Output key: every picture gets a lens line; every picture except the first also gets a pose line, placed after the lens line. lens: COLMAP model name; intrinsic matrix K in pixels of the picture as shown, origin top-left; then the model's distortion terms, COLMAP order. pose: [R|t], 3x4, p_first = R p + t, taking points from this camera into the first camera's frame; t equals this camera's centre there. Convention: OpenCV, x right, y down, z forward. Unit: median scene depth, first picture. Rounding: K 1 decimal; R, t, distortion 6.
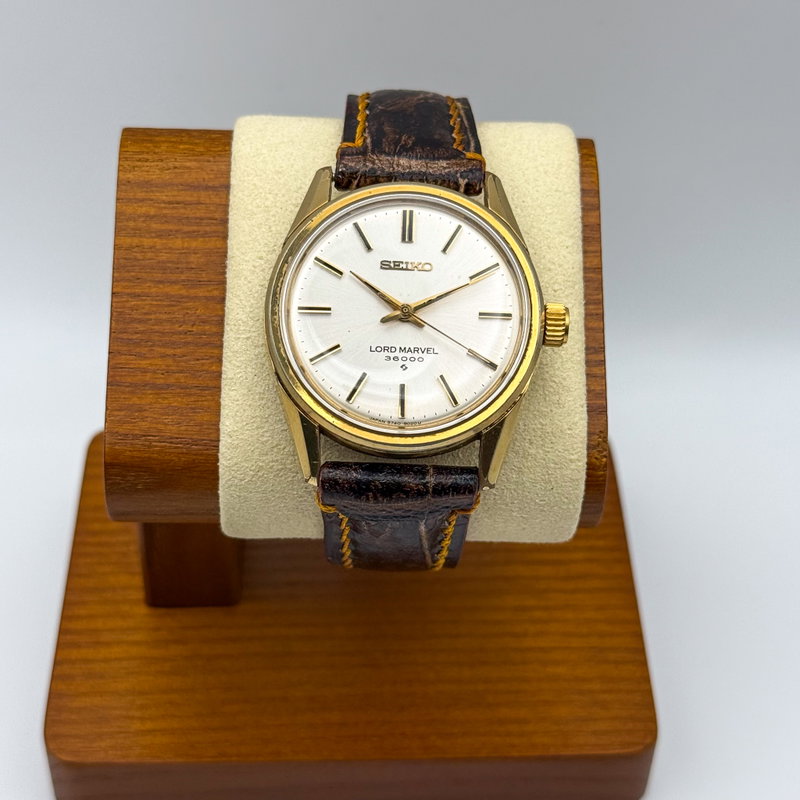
lens RADIAL K [[1737.1, 0, 400.0], [0, 1737.1, 400.0], [0, 0, 1]] dist [0.057177, 0.301810]
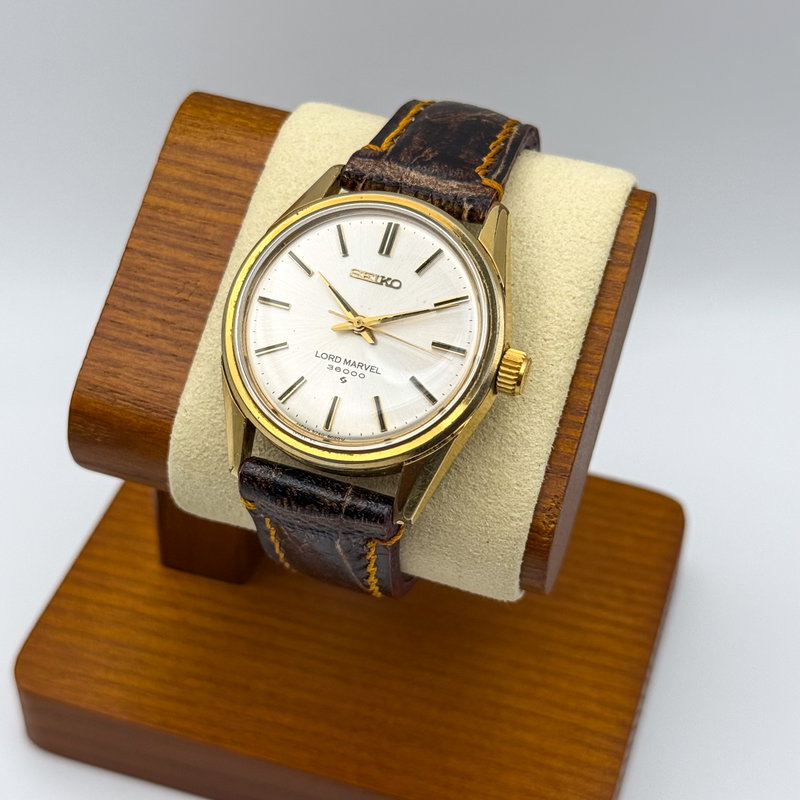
lens RADIAL K [[1737.1, 0, 400.0], [0, 1737.1, 400.0], [0, 0, 1]] dist [0.057177, 0.301810]
pose [[0.940031, 0.225053, -0.256306, 0.265420], [-0.226064, 0.973768, 0.025918, -0.037692], [0.255416, 0.033578, 0.966248, 0.068735]]
